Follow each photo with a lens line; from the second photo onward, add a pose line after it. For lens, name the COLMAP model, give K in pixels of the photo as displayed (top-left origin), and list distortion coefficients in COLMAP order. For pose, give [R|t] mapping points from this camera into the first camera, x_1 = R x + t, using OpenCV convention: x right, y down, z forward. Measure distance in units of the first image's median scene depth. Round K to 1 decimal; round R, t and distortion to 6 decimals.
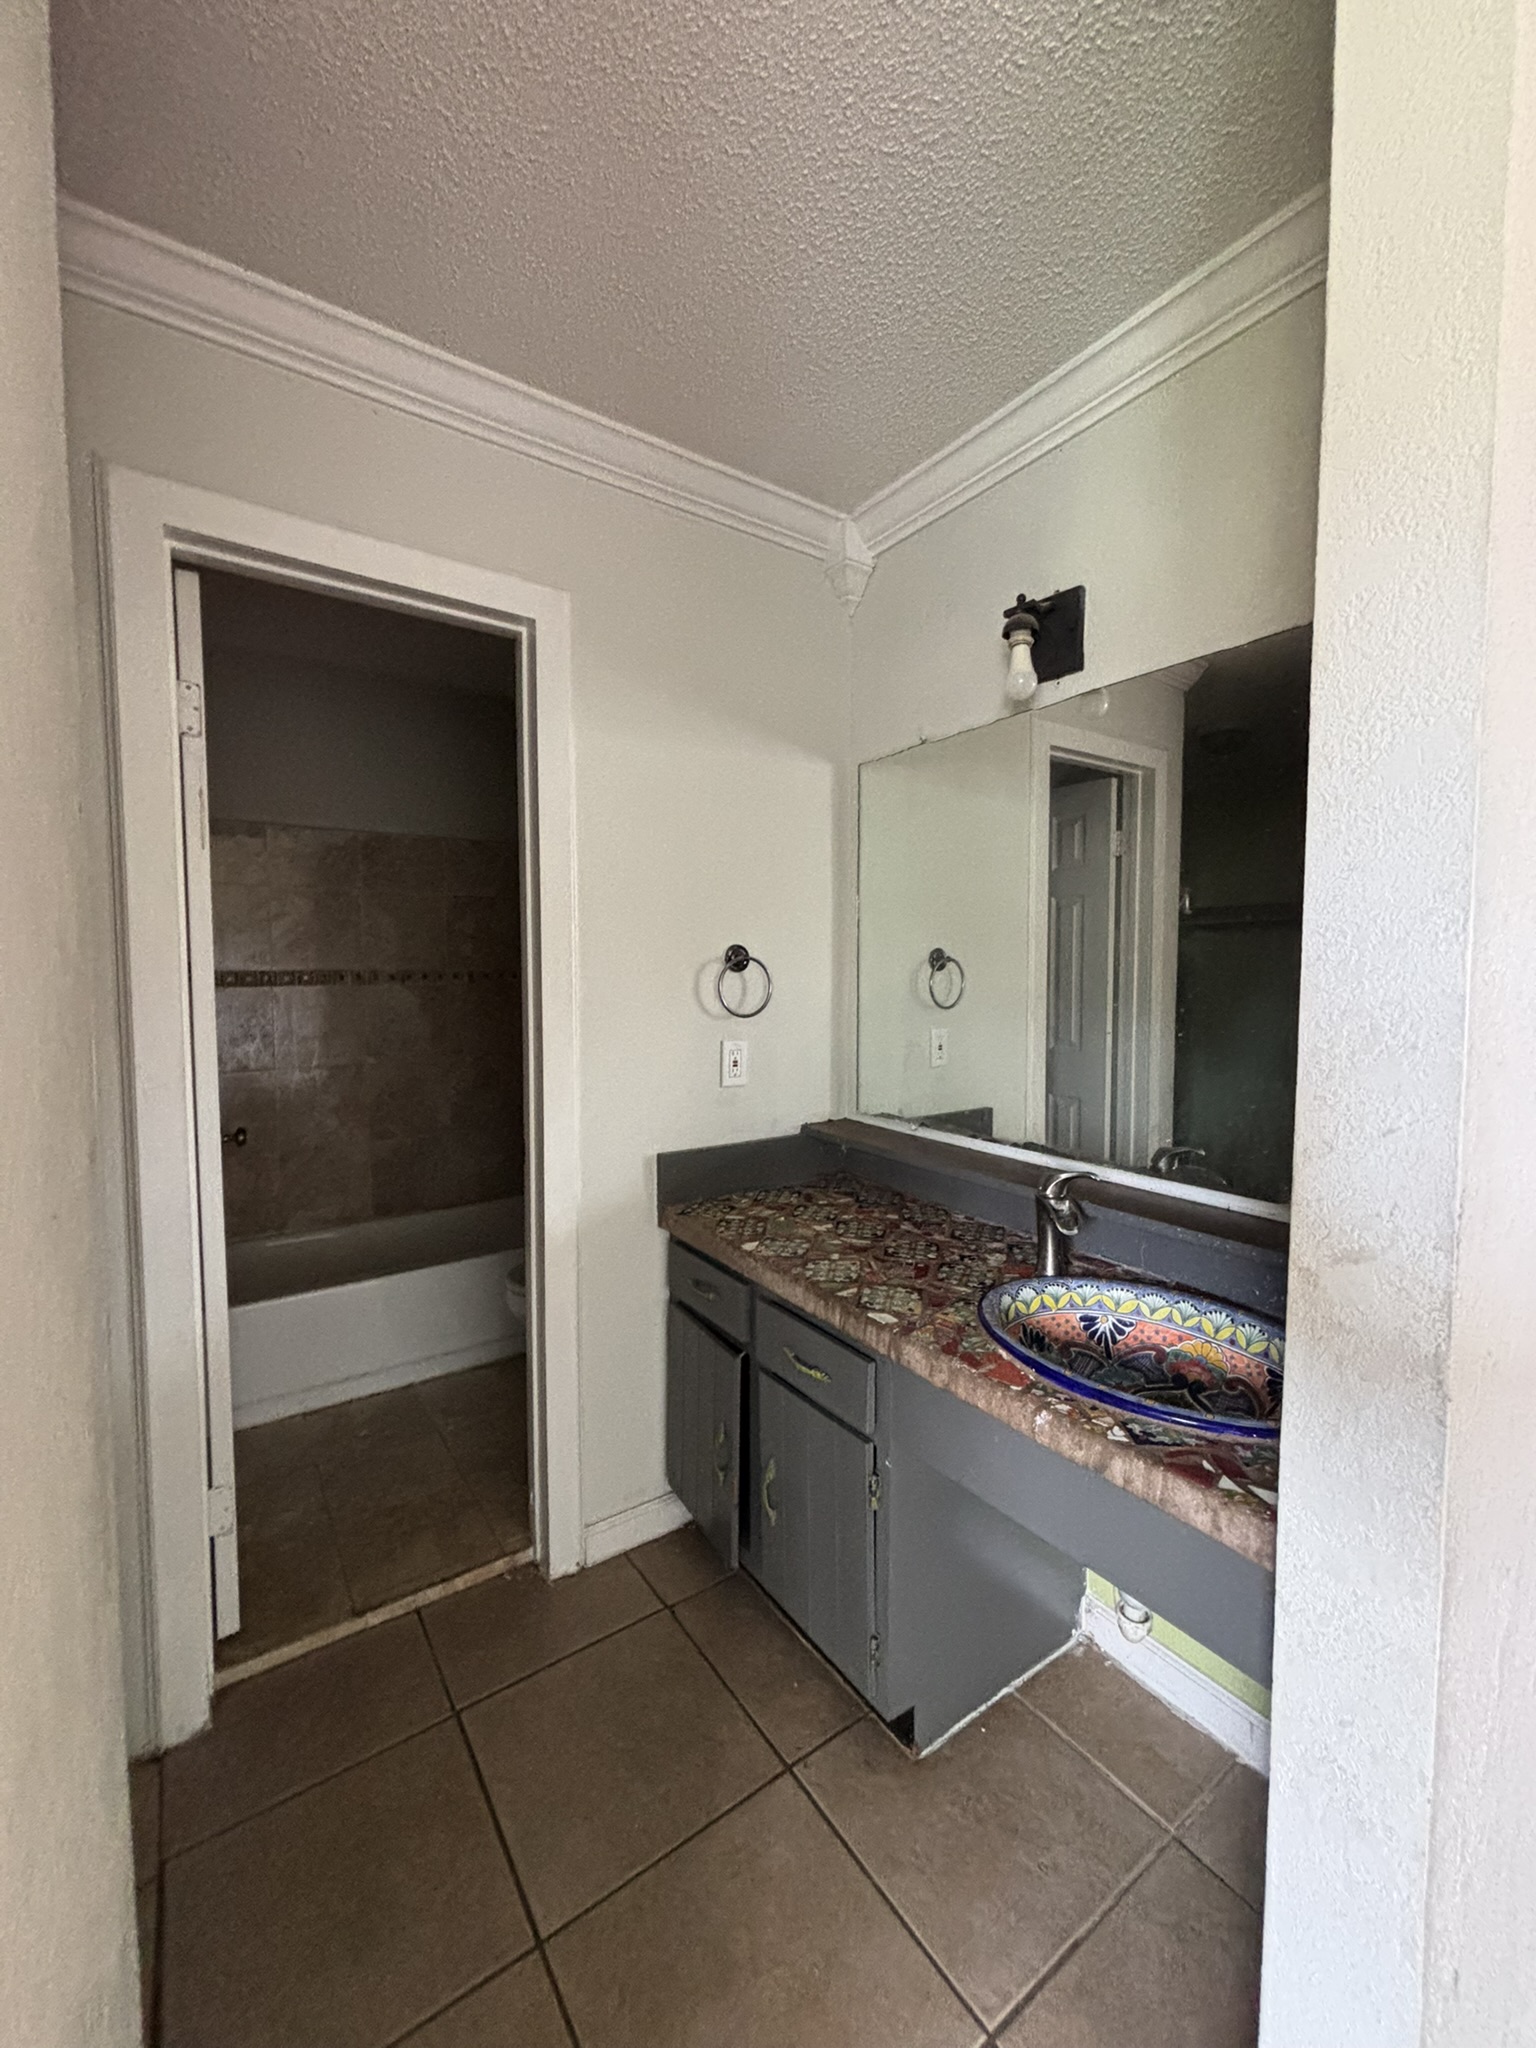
lens RADIAL K [[825.6, 0, 762.7], [0, 825.6, 1017.2], [0, 0, 1]] dist [0.007918, -0.001755]
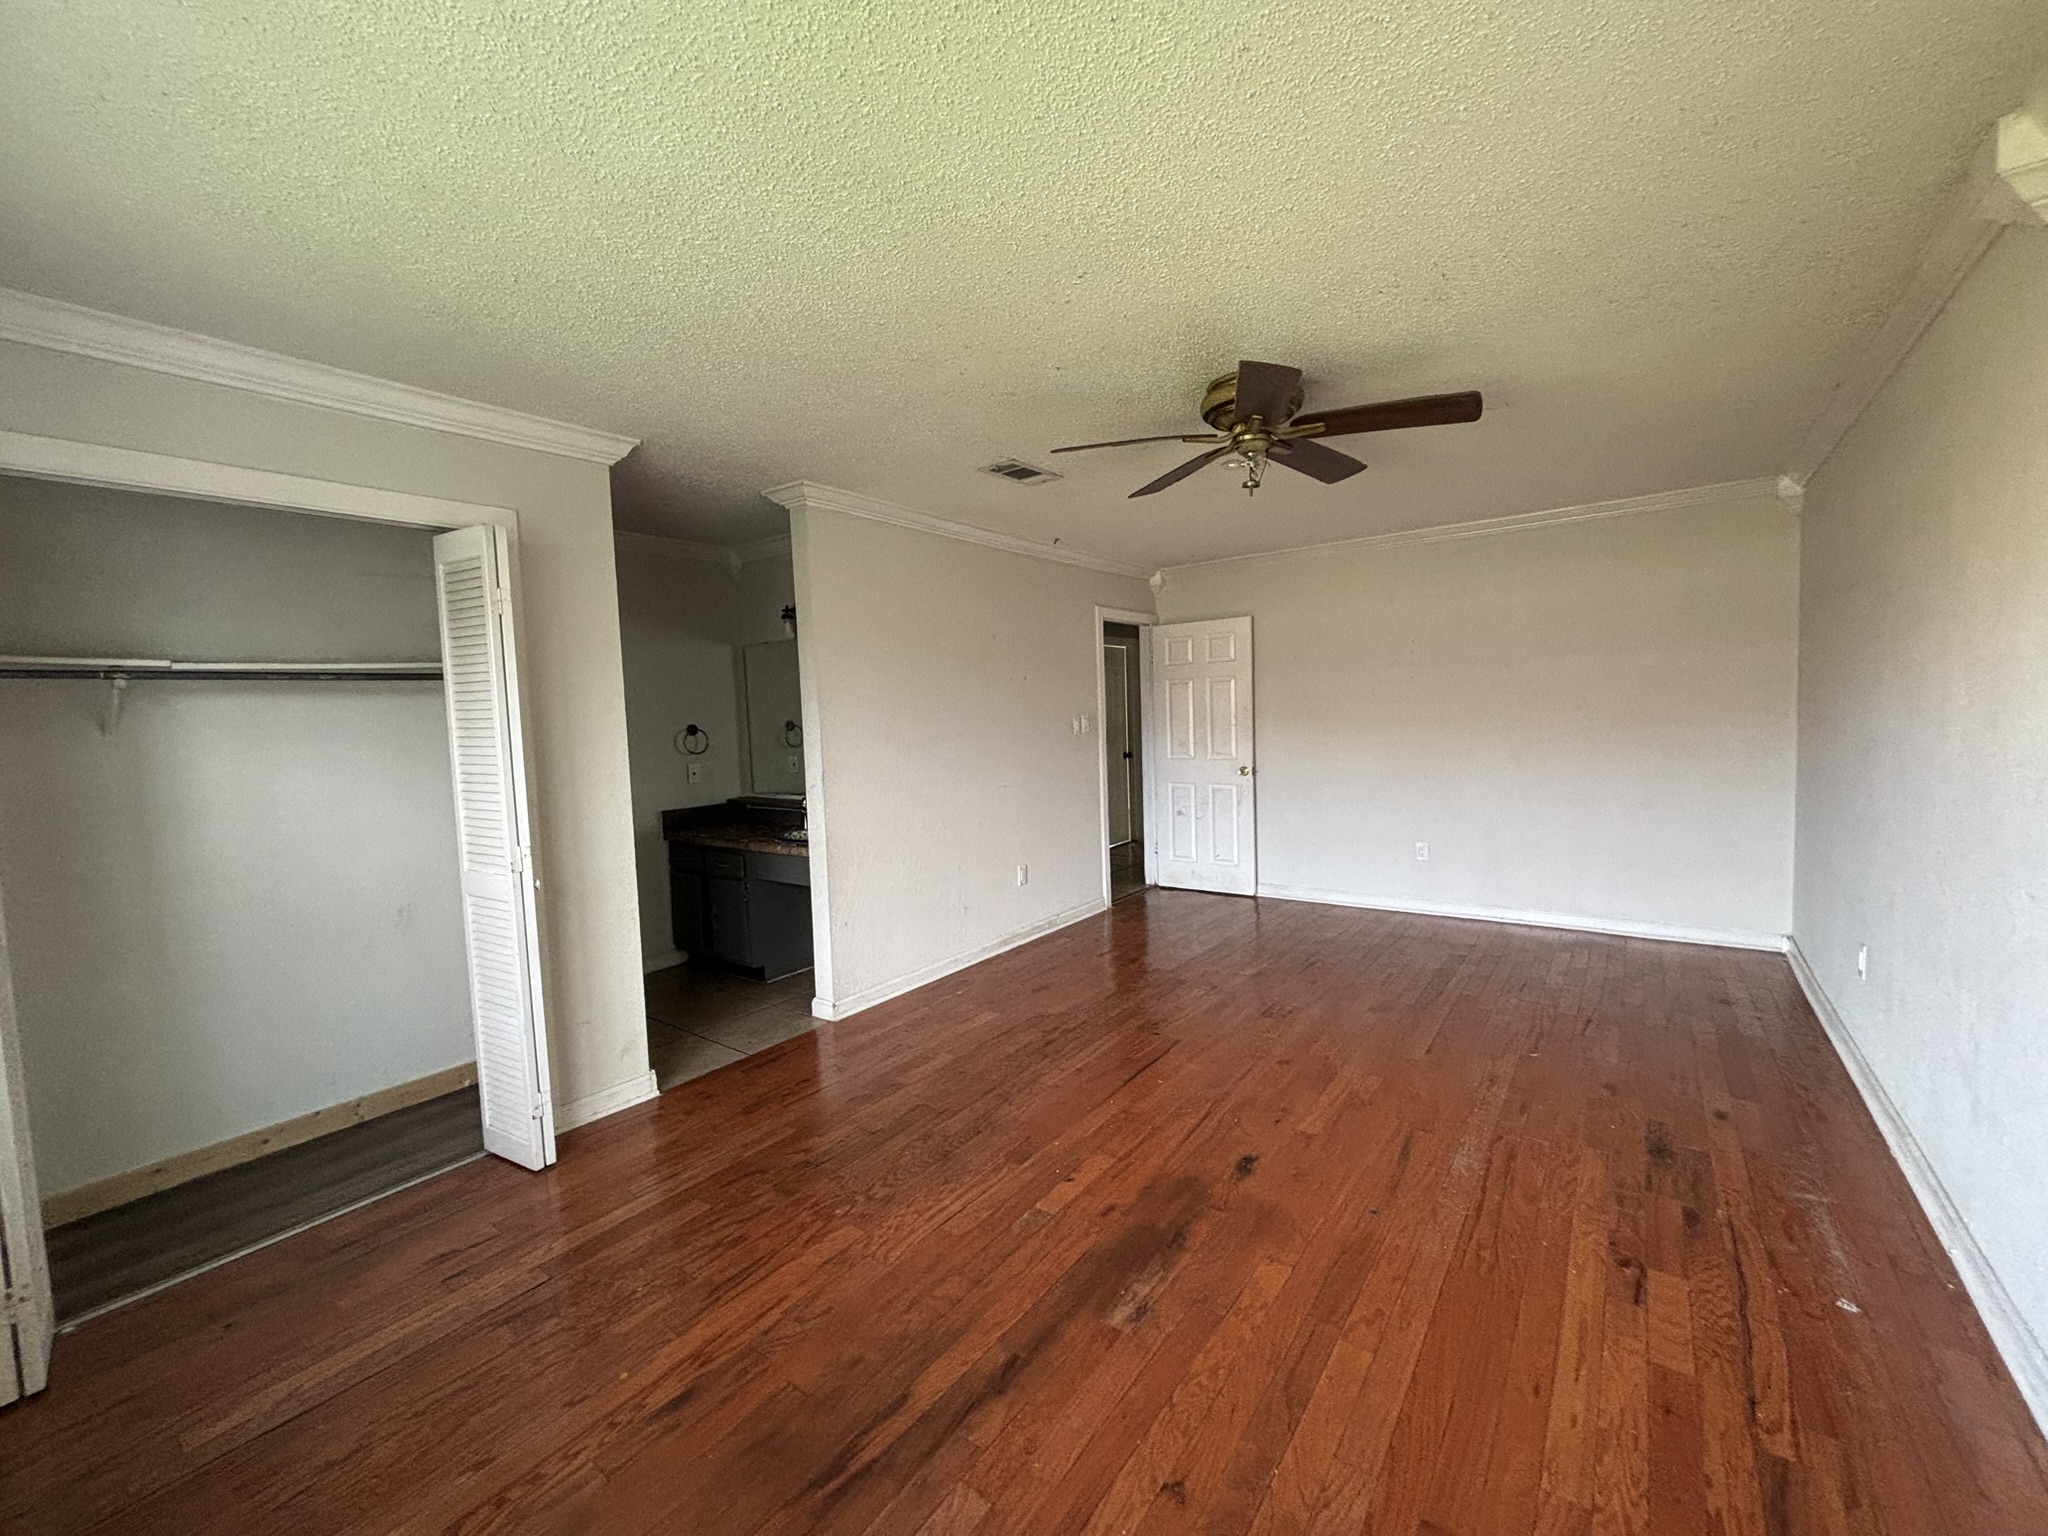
lens RADIAL K [[825.6, 0, 1033.9], [0, 825.6, 765.3], [0, 0, 1]] dist [0.007918, -0.001755]
pose [[0.943089, -0.059889, 0.327104, 0.106072], [0.063379, 0.997990, -0.000012, 0.088259], [-0.326446, 0.020743, 0.944988, -1.493207]]
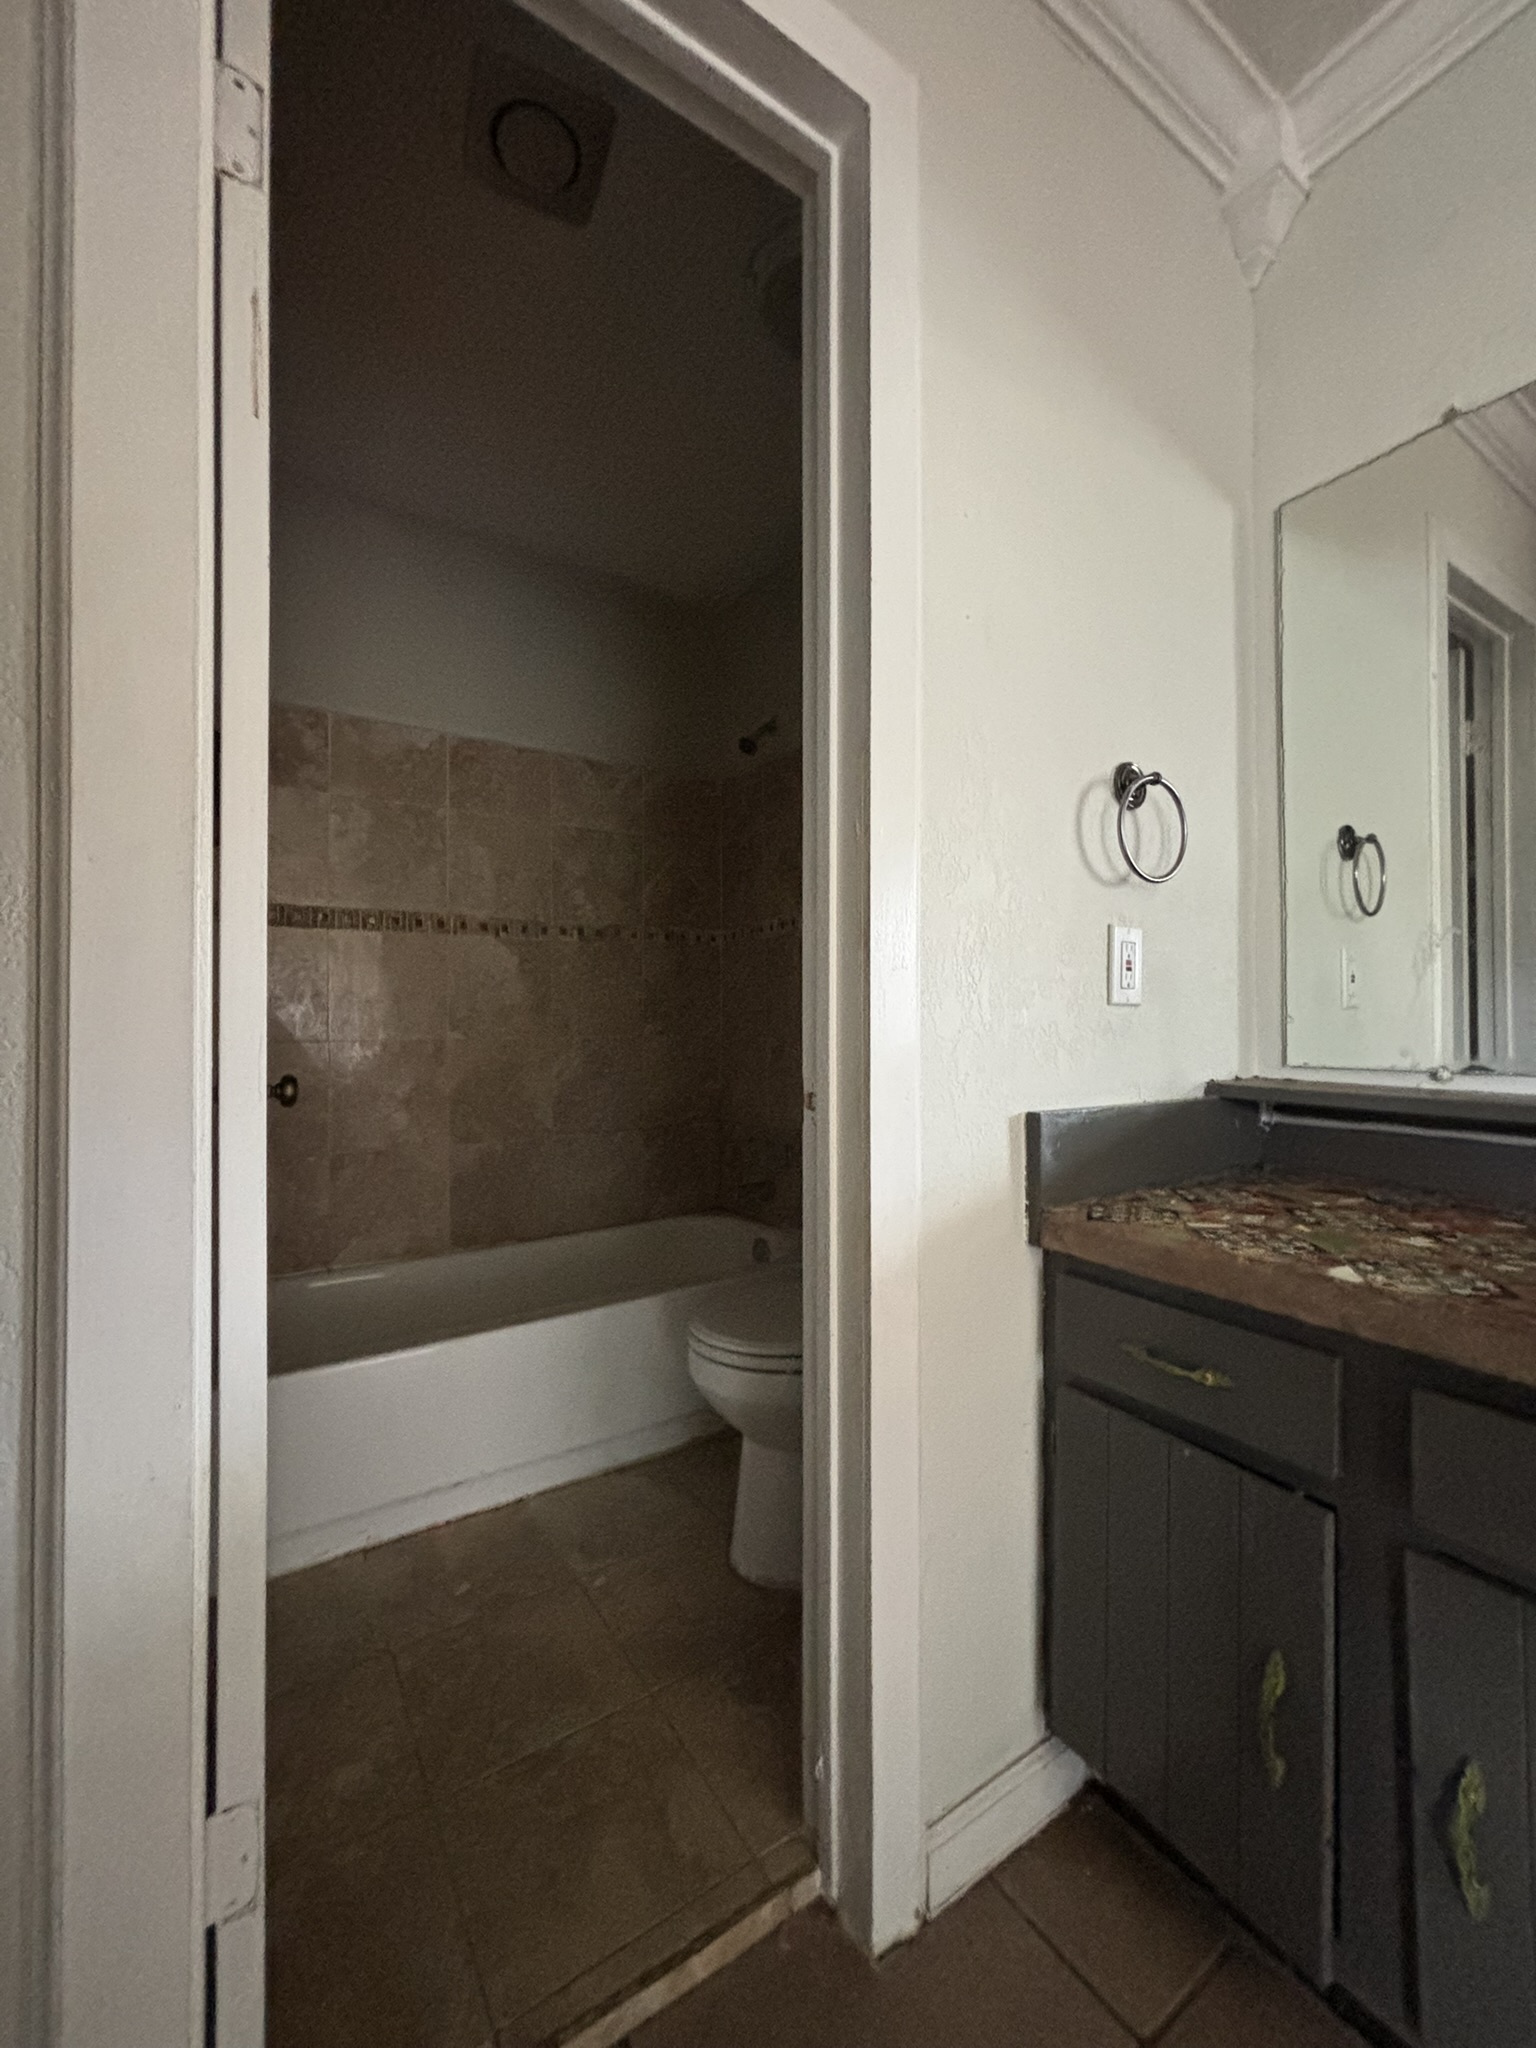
lens RADIAL K [[825.6, 0, 763.3], [0, 825.6, 1022.2], [0, 0, 1]] dist [0.007918, -0.001755]
pose [[0.999694, 0.001530, -0.024670, -0.253397], [-0.003055, 0.998077, -0.061907, 0.121929], [0.024528, 0.061963, 0.997777, 0.377832]]
